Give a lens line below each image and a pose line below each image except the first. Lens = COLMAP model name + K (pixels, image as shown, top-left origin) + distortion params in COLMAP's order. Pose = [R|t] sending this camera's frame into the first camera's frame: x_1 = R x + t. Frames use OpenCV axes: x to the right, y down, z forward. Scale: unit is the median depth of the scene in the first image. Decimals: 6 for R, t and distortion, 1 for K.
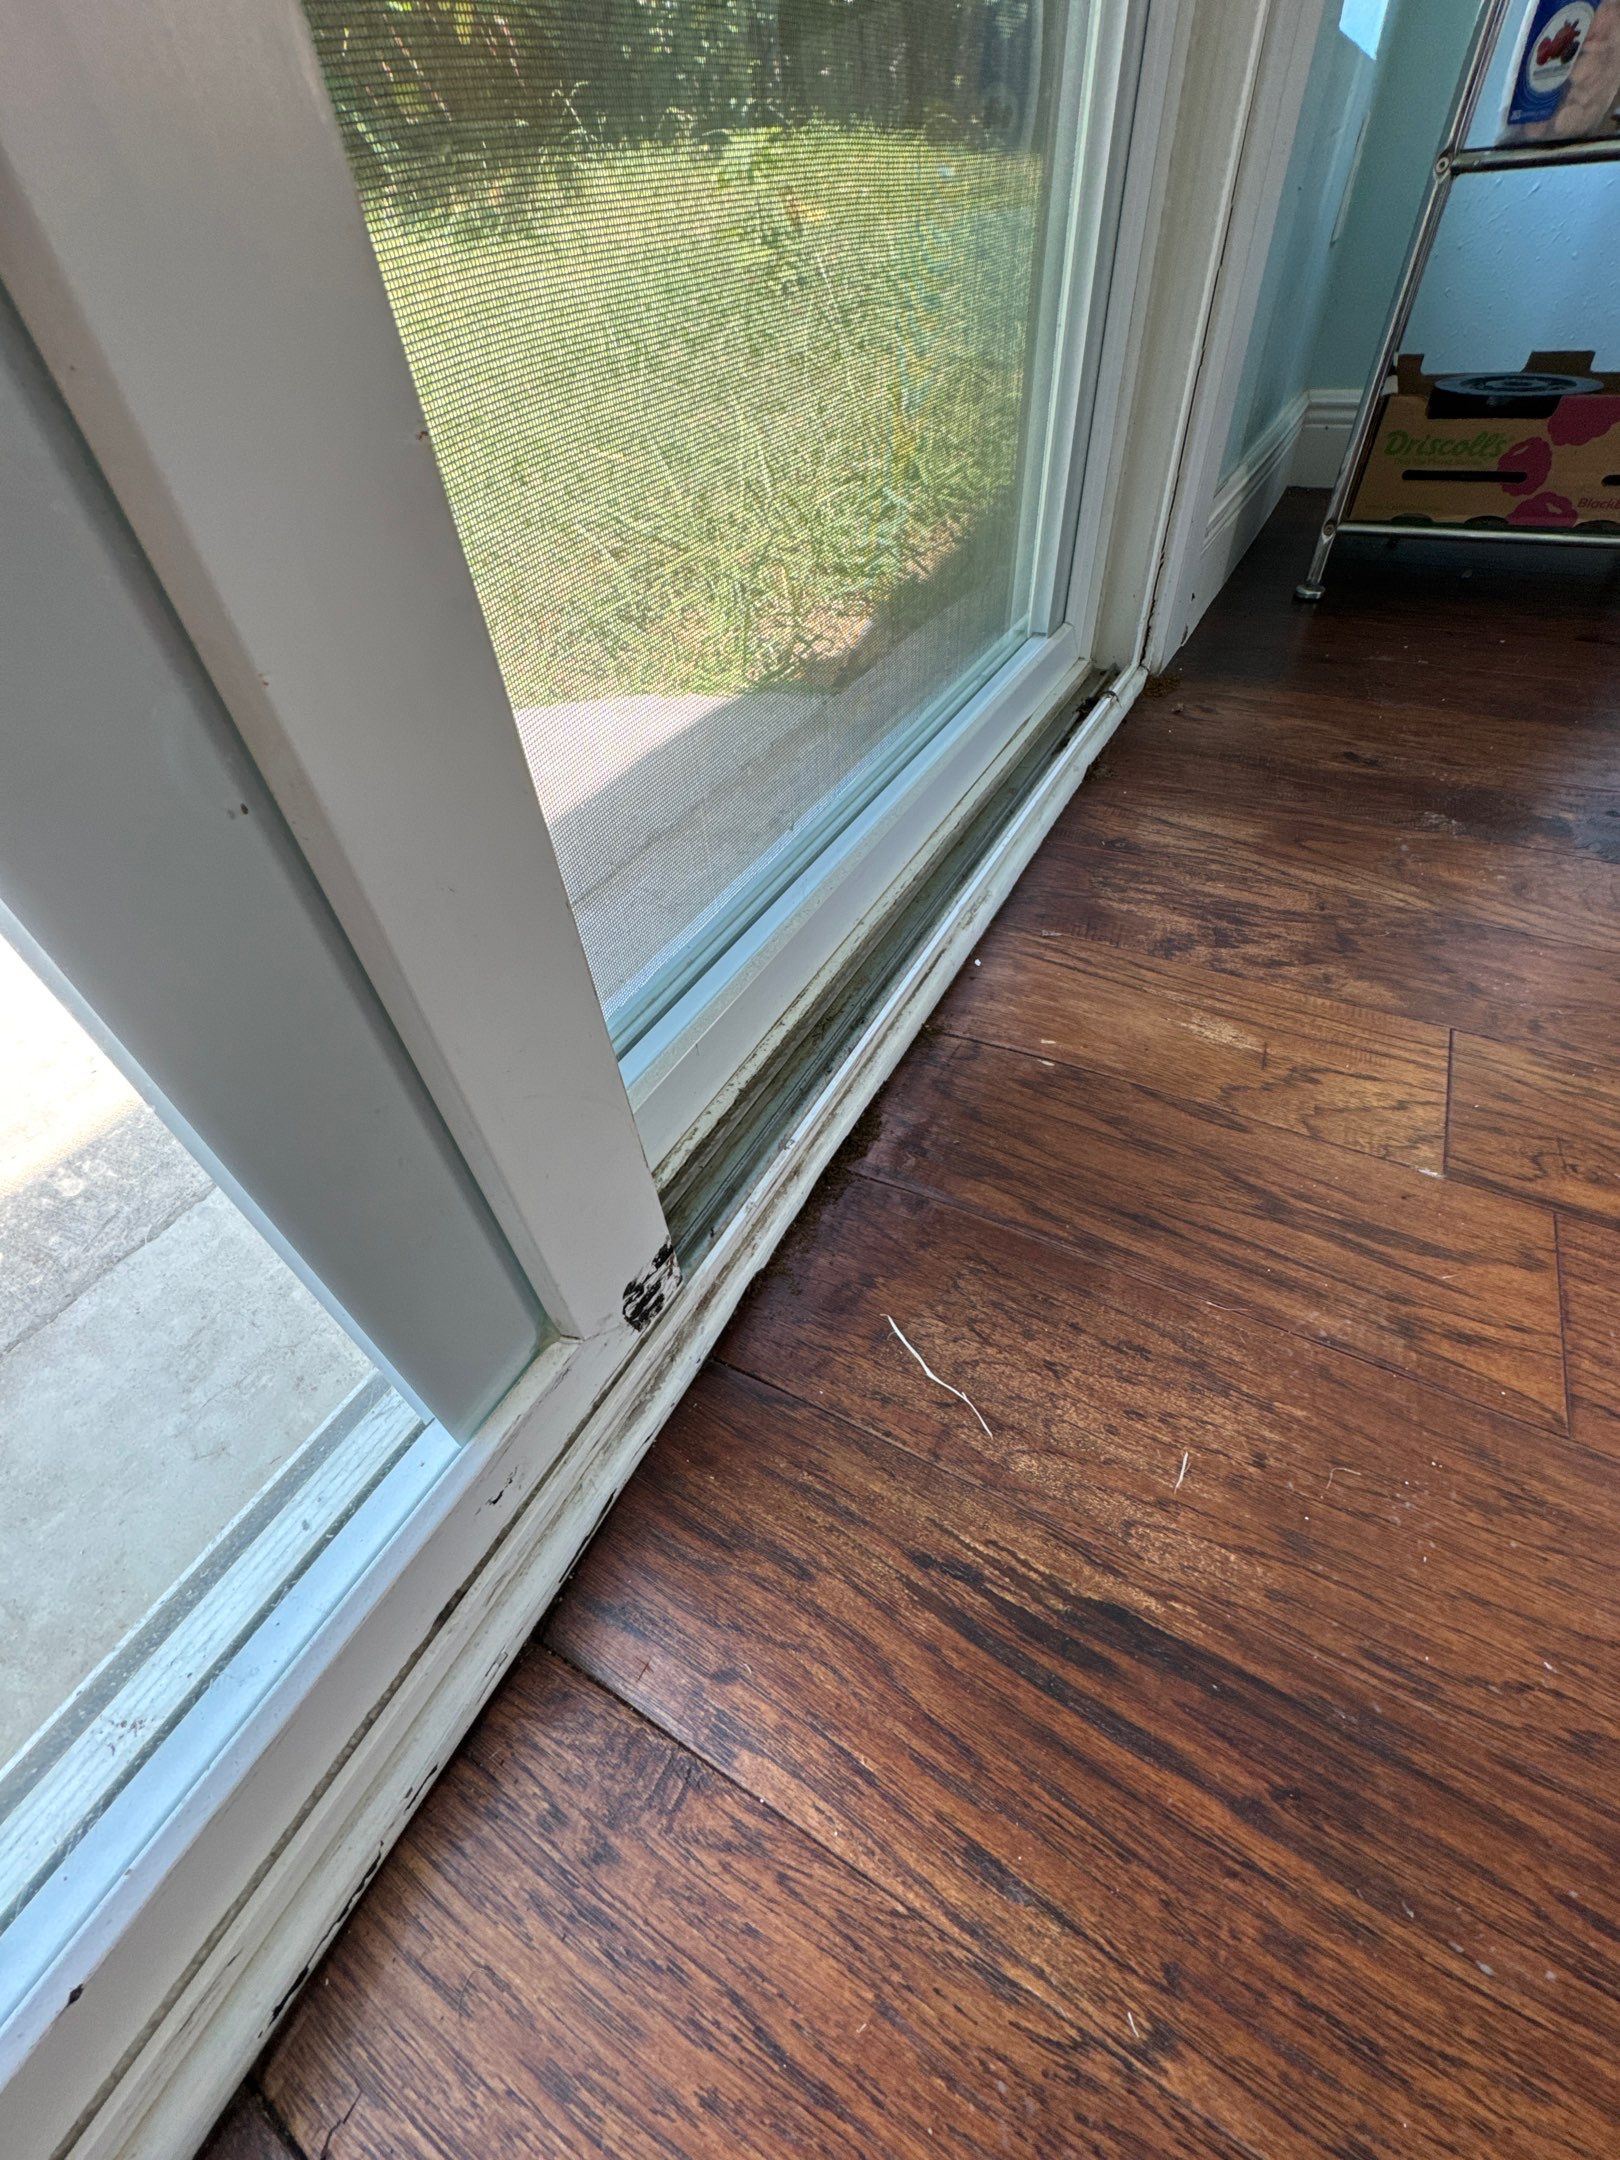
lens RADIAL K [[862.0, 0, 810.7], [0, 862.0, 1079.3], [0, 0, 1]] dist [-0.001160, 0.000663]
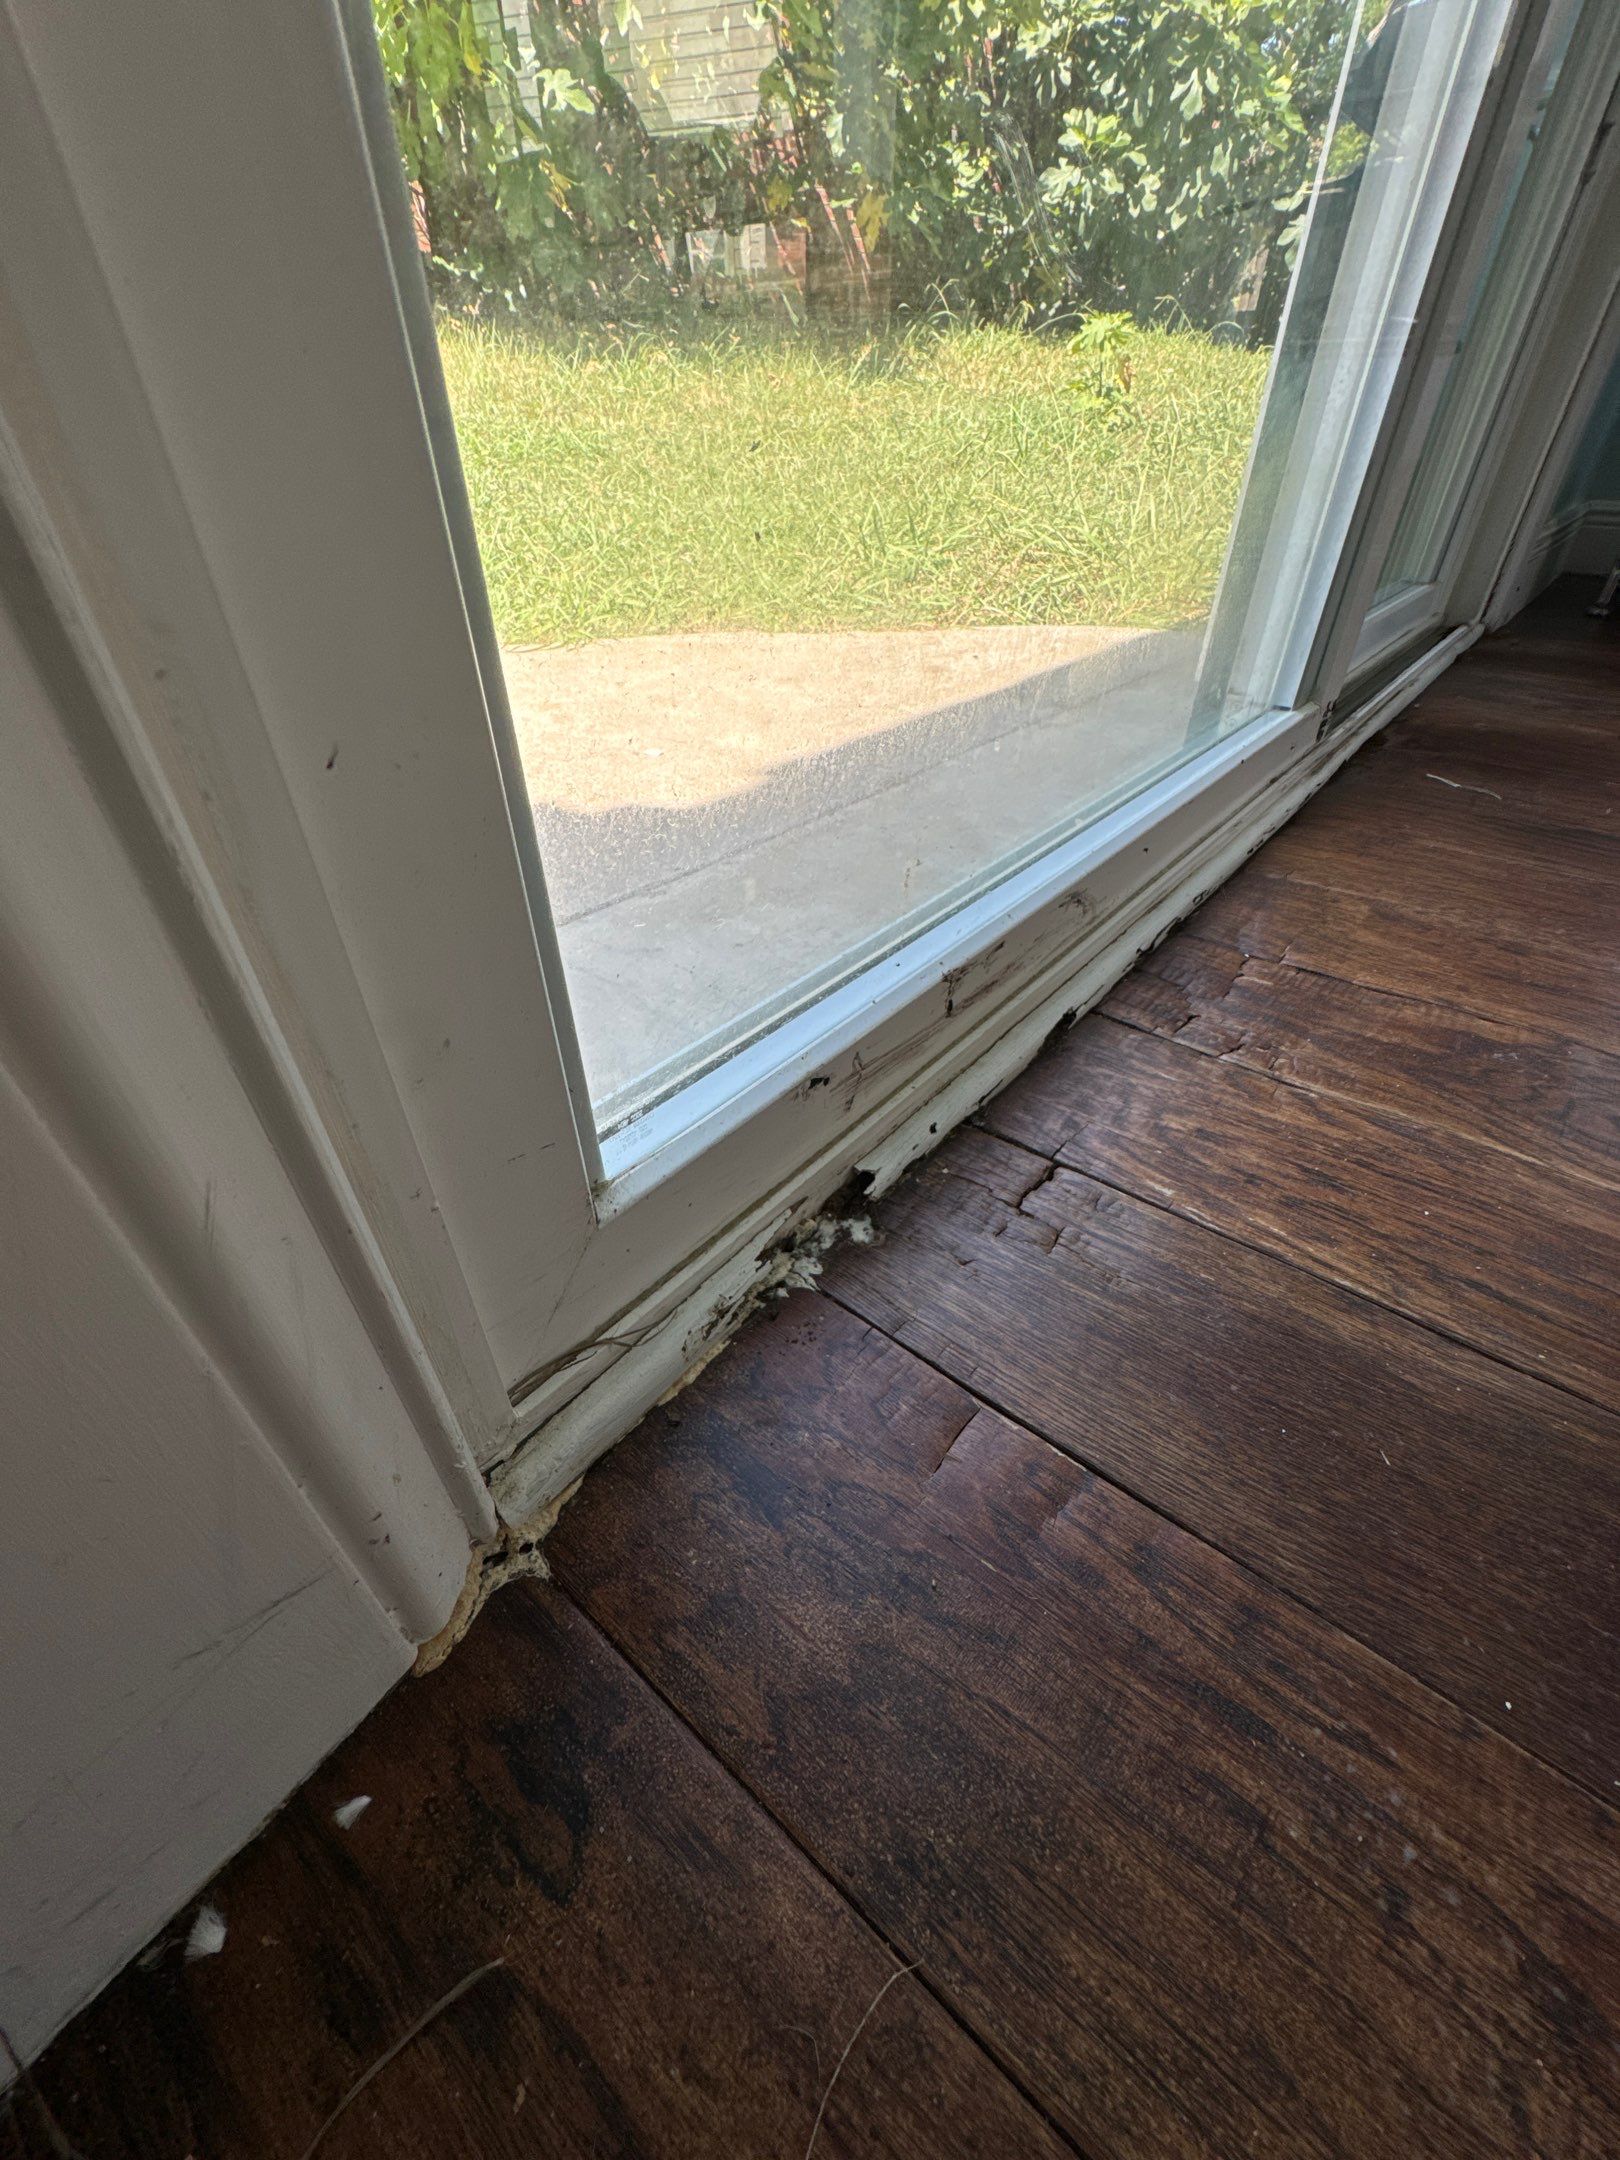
lens RADIAL K [[842.8, 0, 807.7], [0, 842.8, 1073.5], [0, 0, 1]] dist [0.000641, 0.000210]
pose [[0.976113, 0.178275, -0.124183, -0.359414], [-0.191369, 0.976105, -0.102938, 0.546341], [0.102865, 0.124244, 0.986905, -0.372062]]
